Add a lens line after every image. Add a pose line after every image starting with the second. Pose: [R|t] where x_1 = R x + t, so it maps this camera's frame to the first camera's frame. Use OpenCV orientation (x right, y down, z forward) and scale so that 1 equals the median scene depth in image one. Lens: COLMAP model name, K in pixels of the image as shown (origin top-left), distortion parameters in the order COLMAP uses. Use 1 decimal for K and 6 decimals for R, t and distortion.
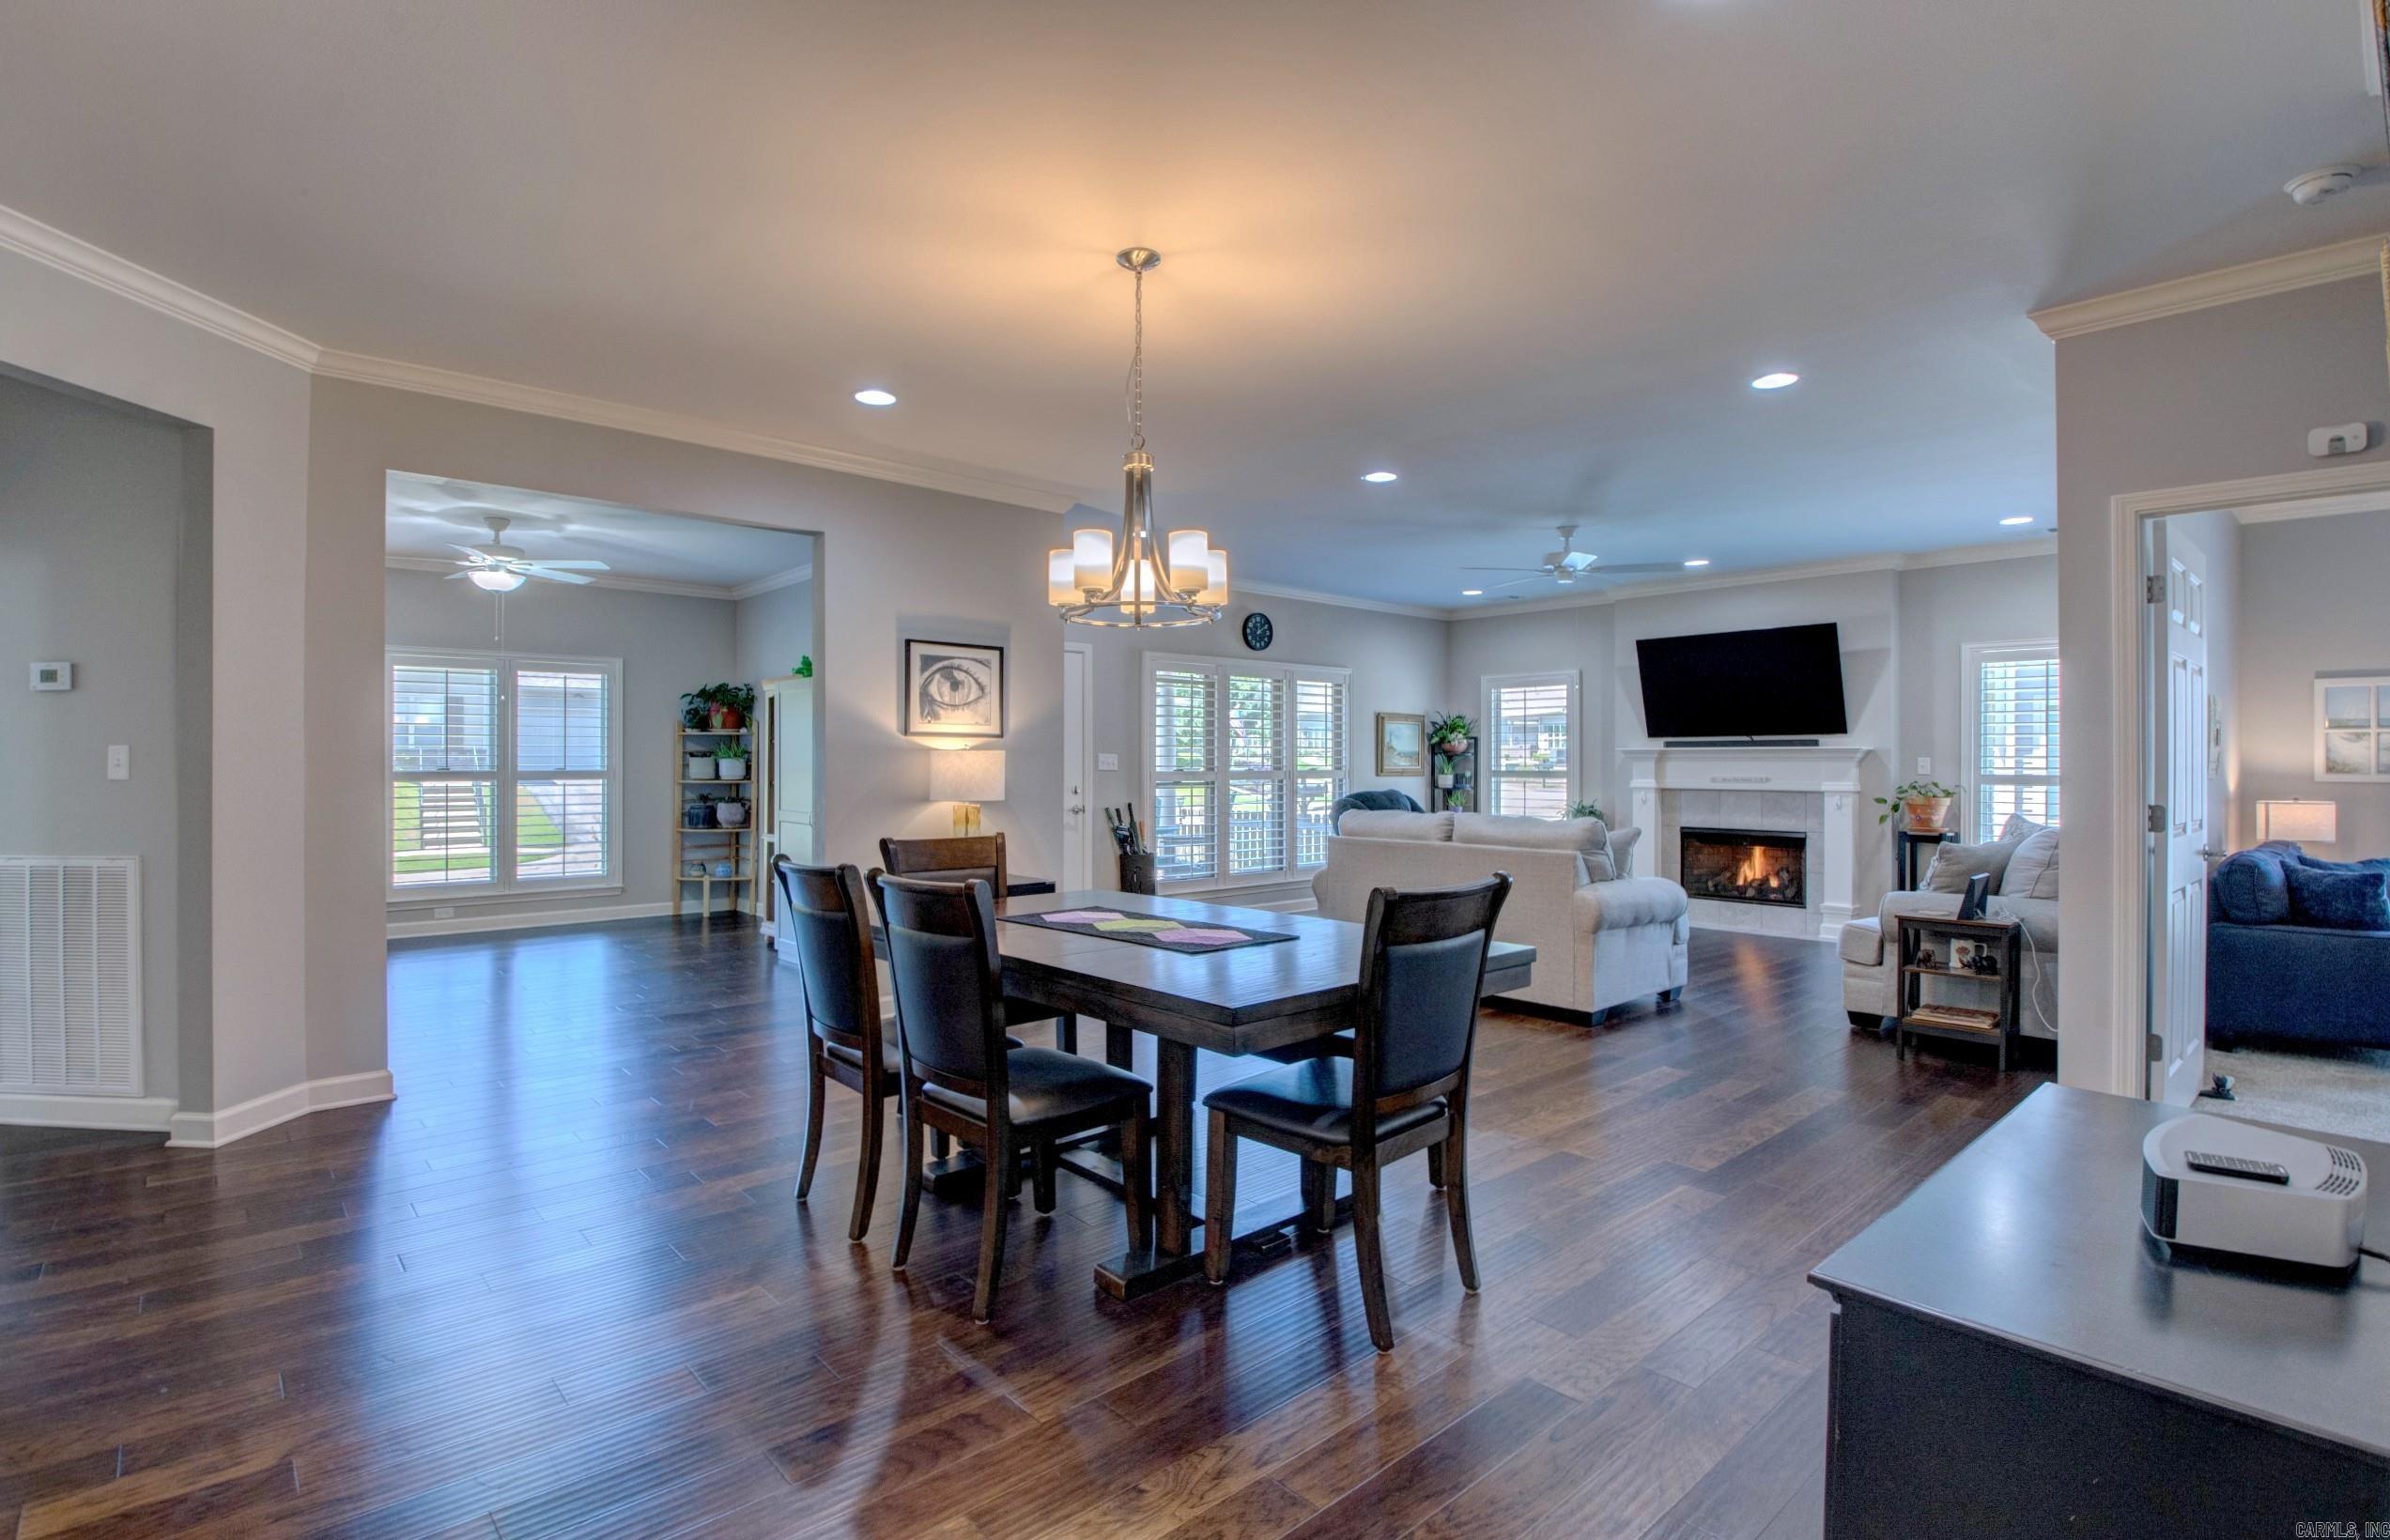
lens RADIAL K [[1116.5, 0, 1195.1], [0, 1116.5, 763.1], [0, 0, 1]] dist [0.000095, -0.016875]
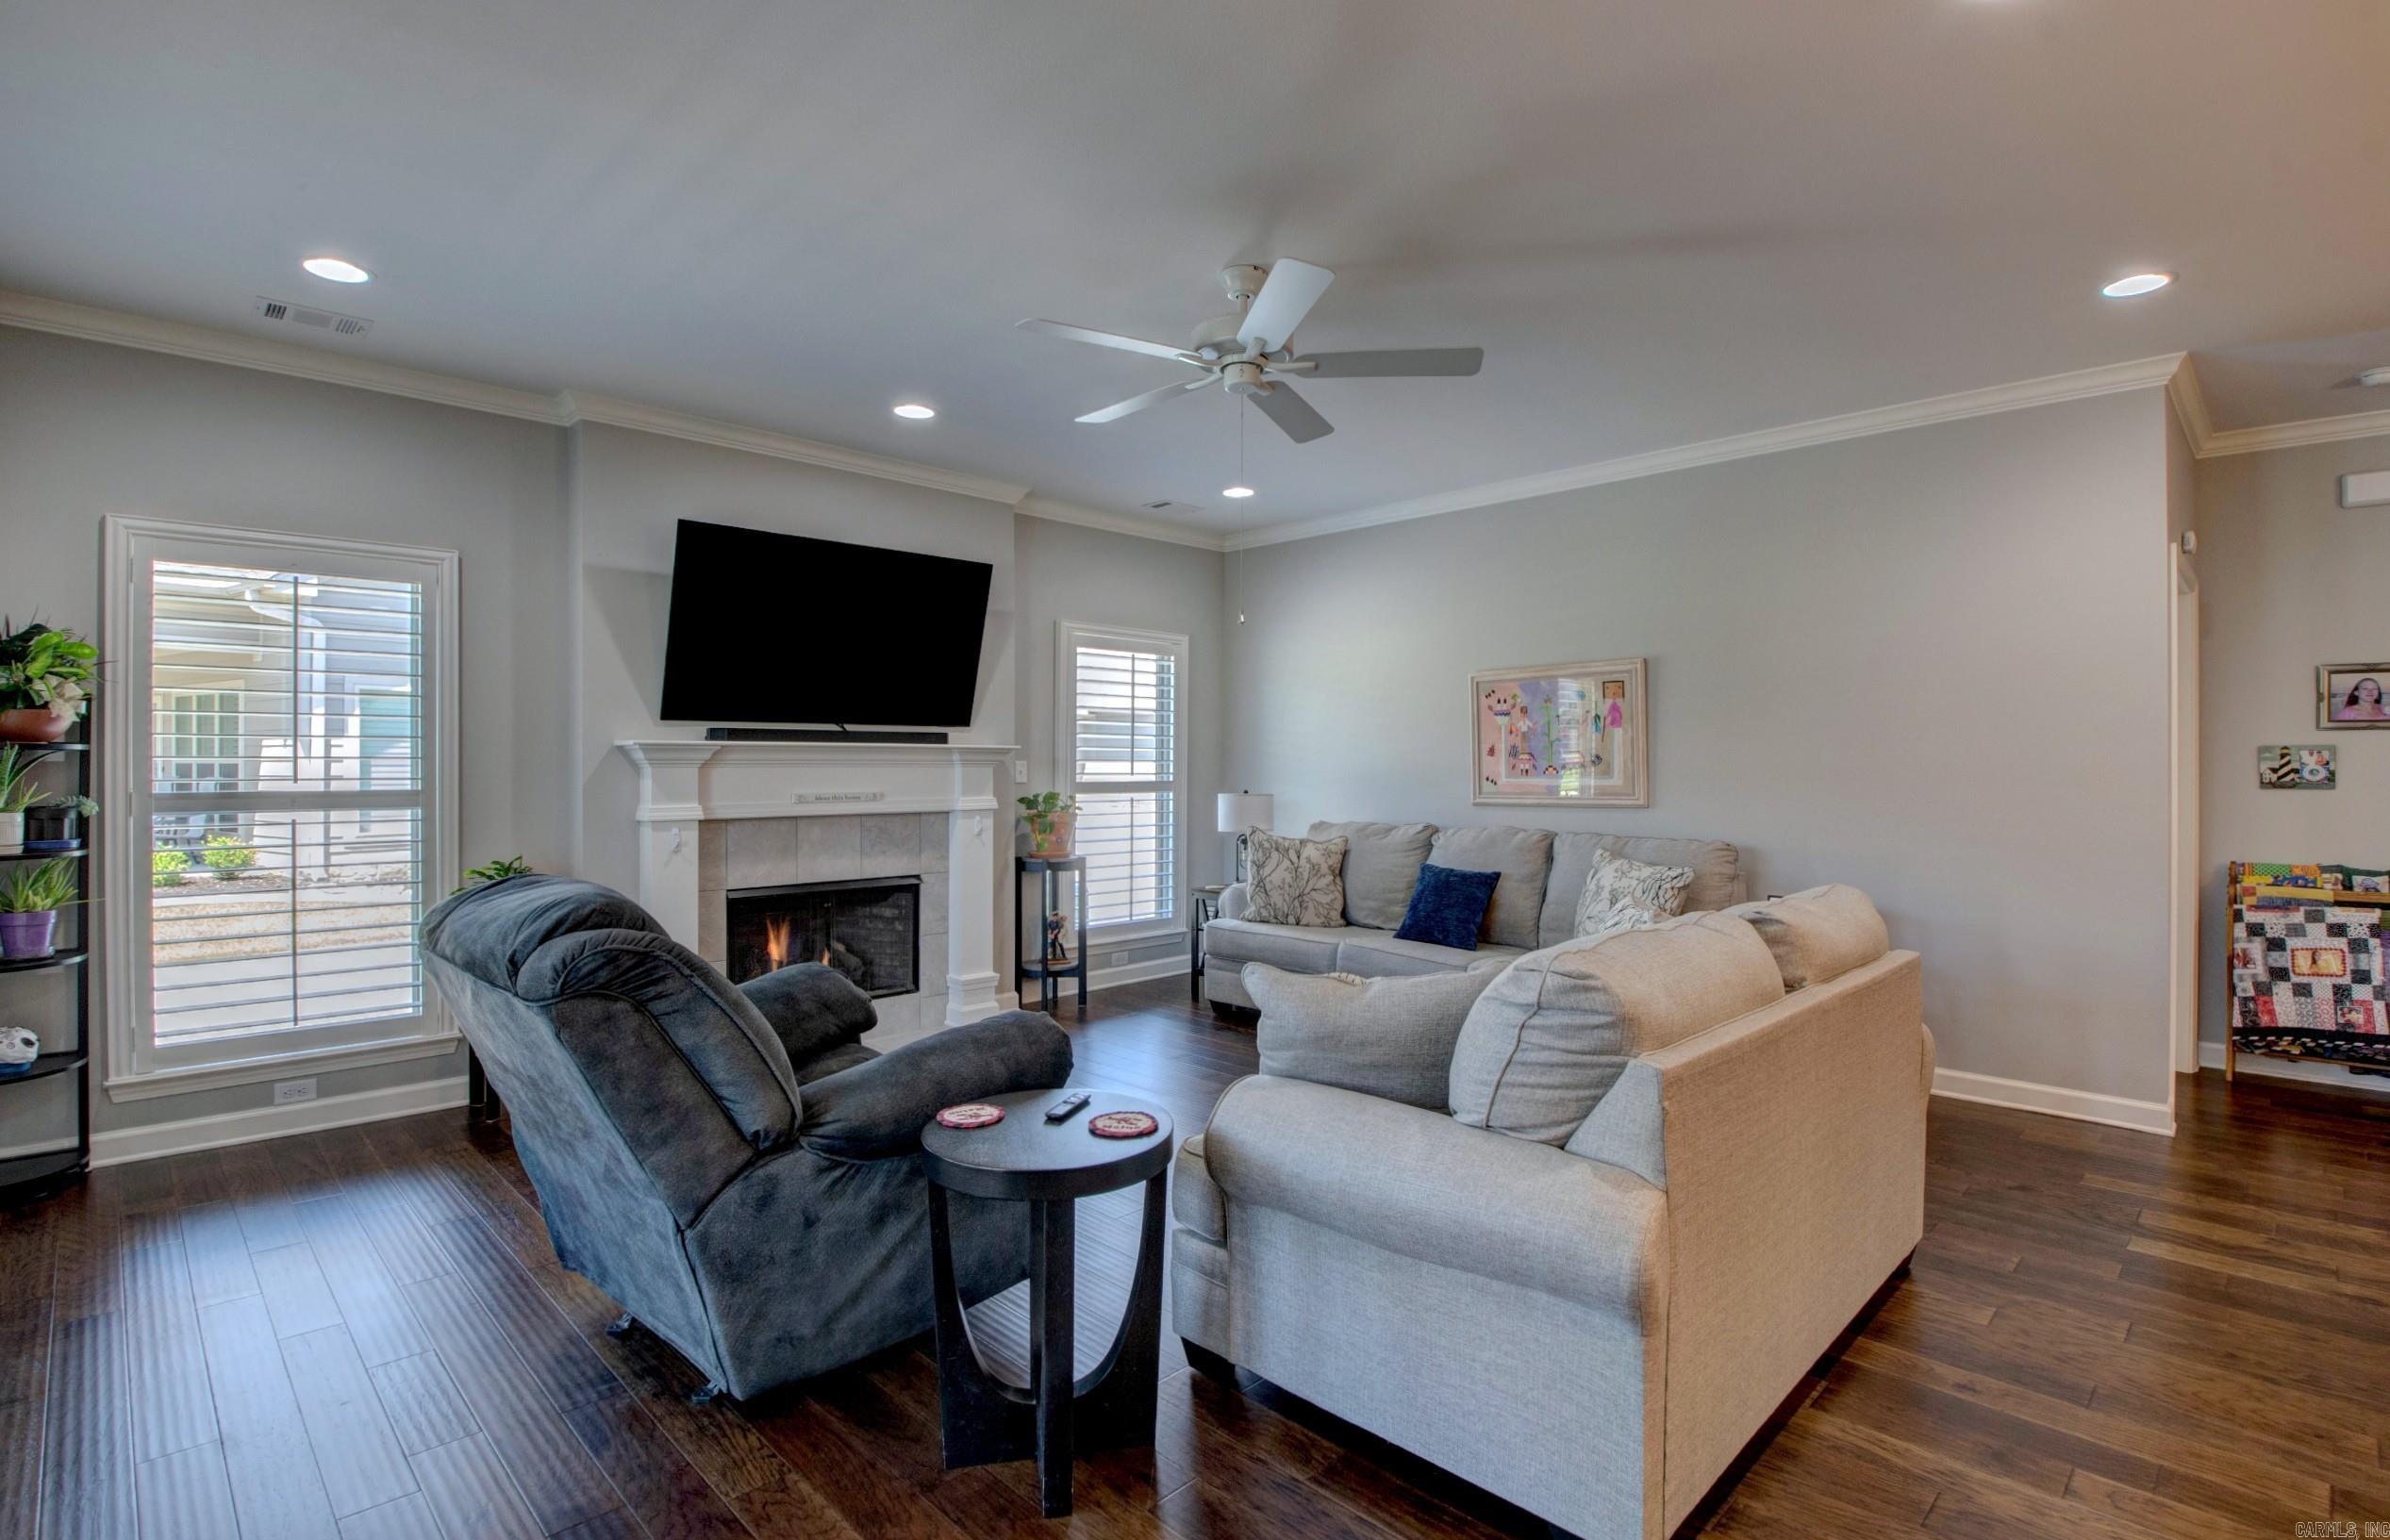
lens RADIAL K [[1116.5, 0, 1186.7], [0, 1116.5, 766.3], [0, 0, 1]] dist [0.000095, -0.016875]
pose [[-0.041469, -0.008970, 0.999100, -0.113832], [-0.004549, 0.999951, 0.008789, -0.008199], [-0.999129, -0.004180, -0.041507, 0.907593]]
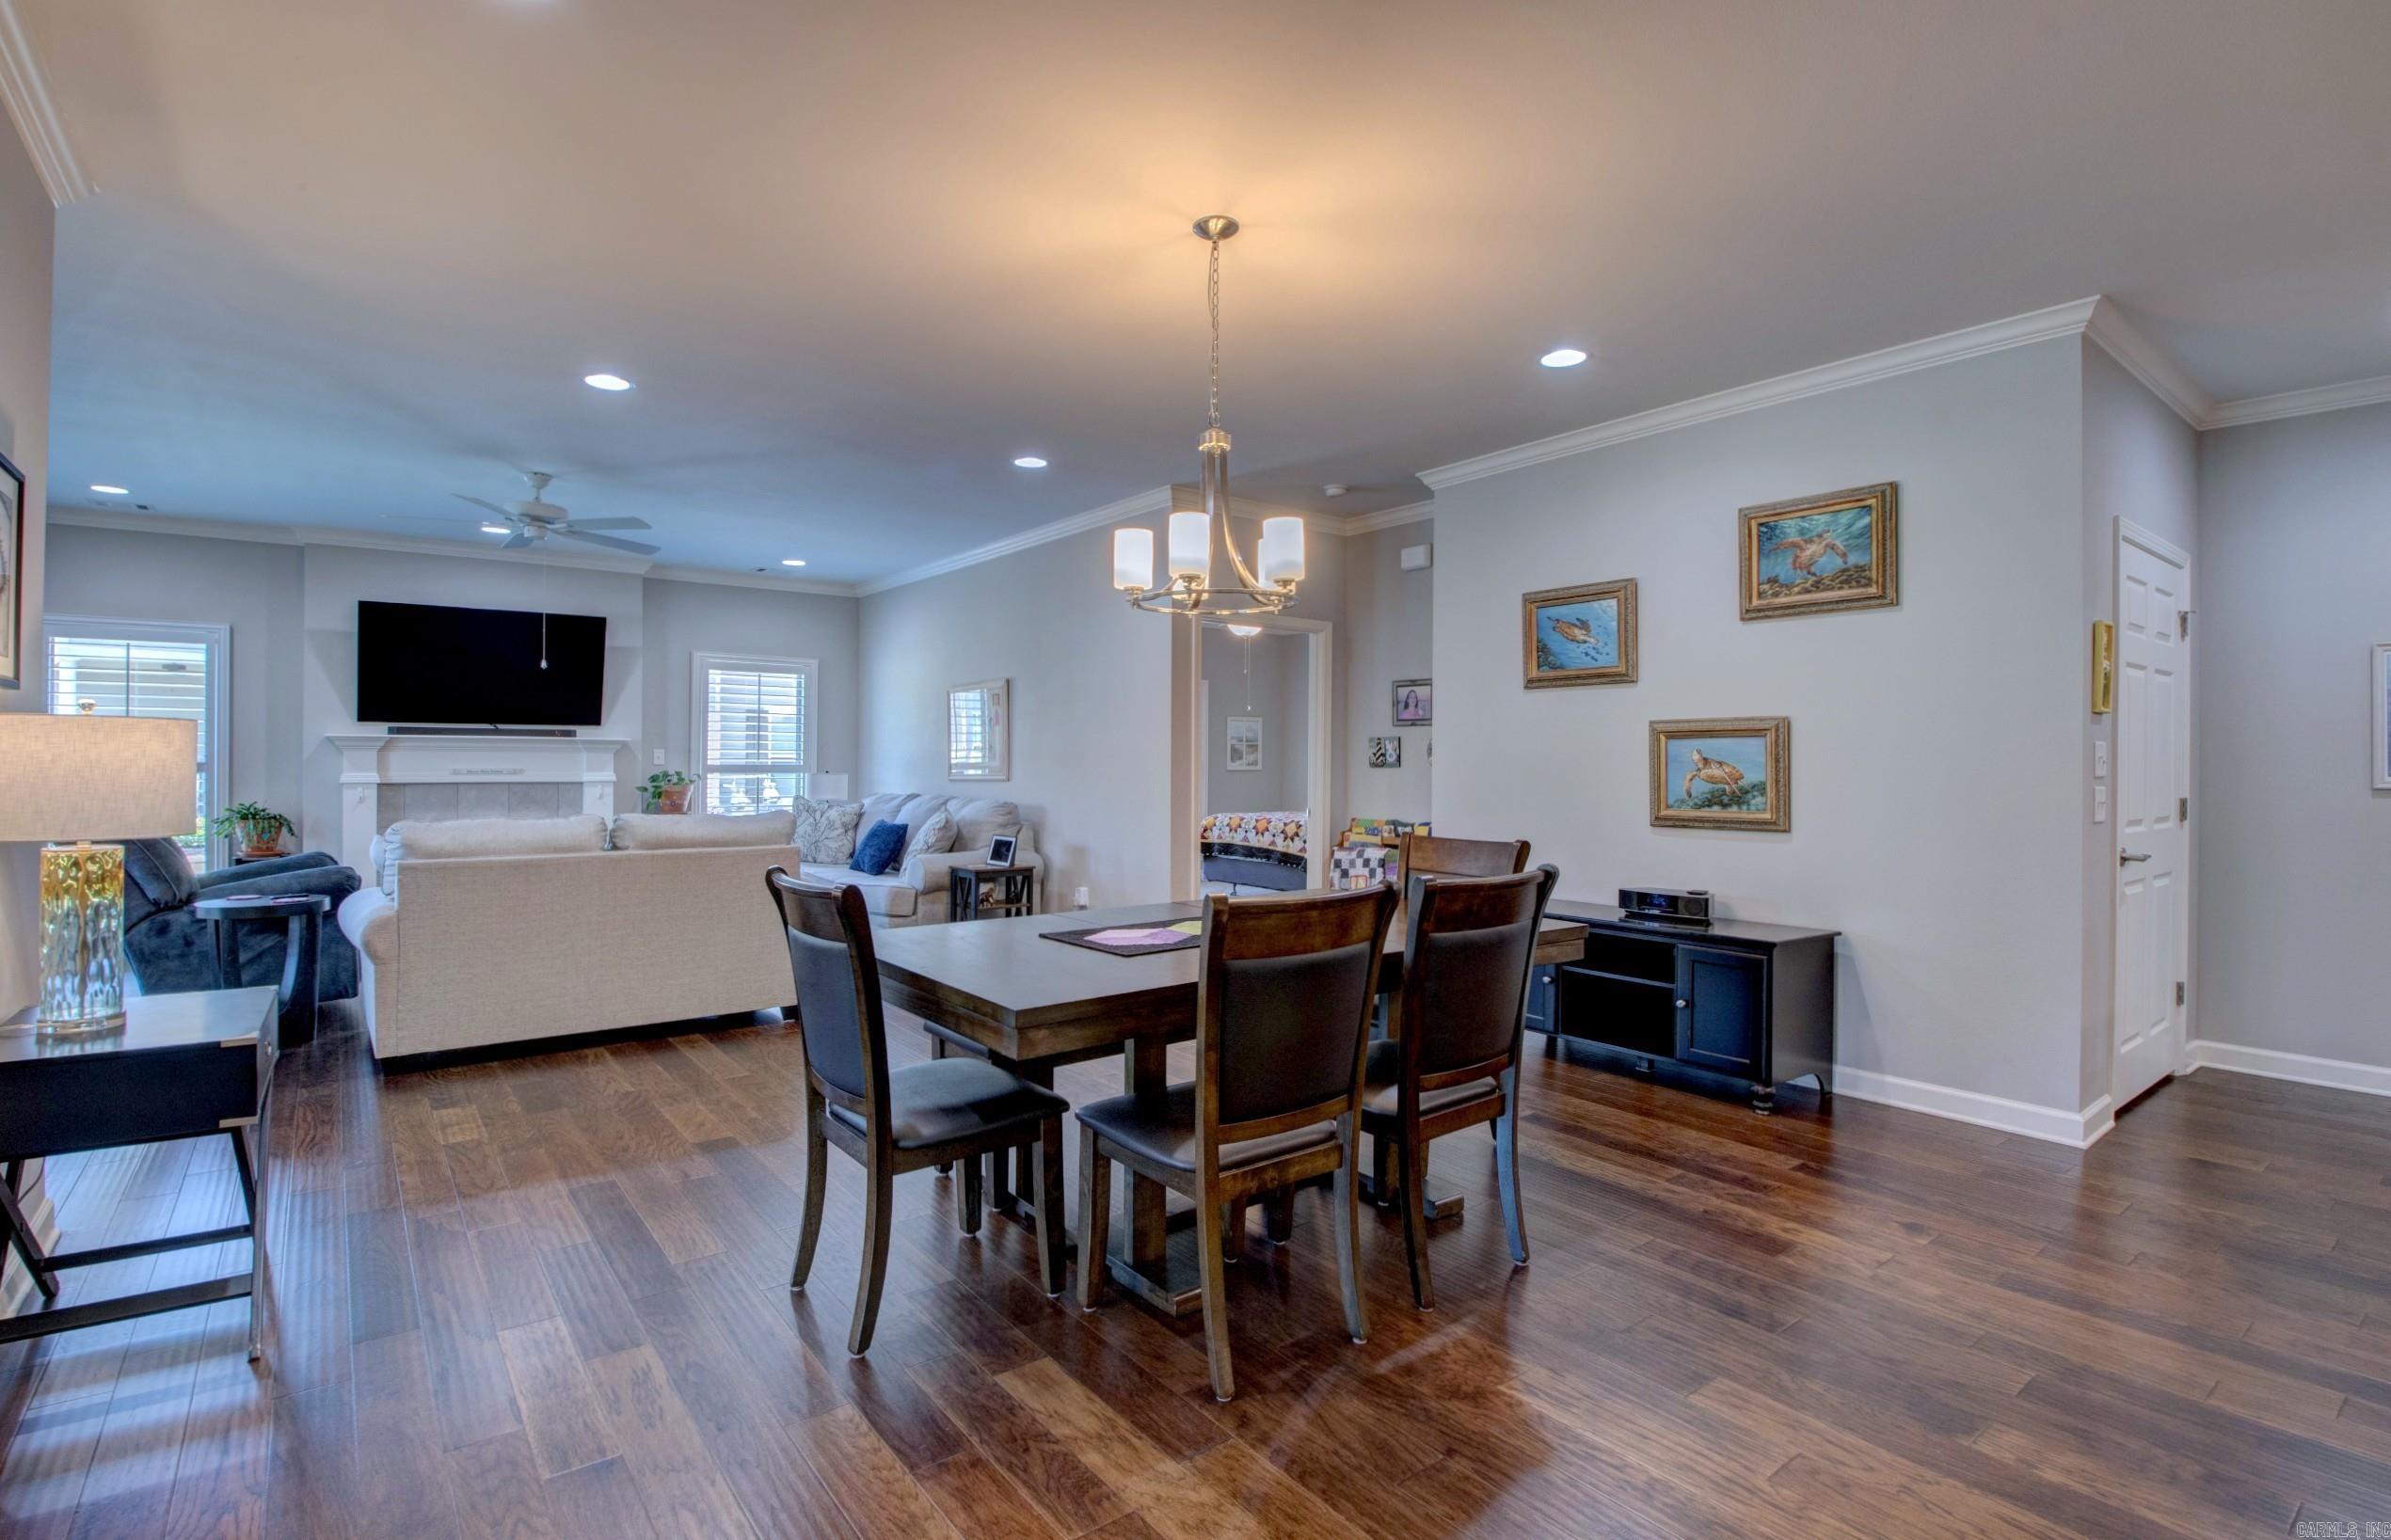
lens RADIAL K [[1116.9, 0, 1187.8], [0, 1116.9, 758.2], [0, 0, 1]] dist [0.000095, -0.016875]
pose [[0.074841, -0.000893, 0.997195, -0.408595], [-0.006054, 0.999981, 0.001350, -0.000890], [-0.997177, -0.006138, 0.074834, 0.387702]]
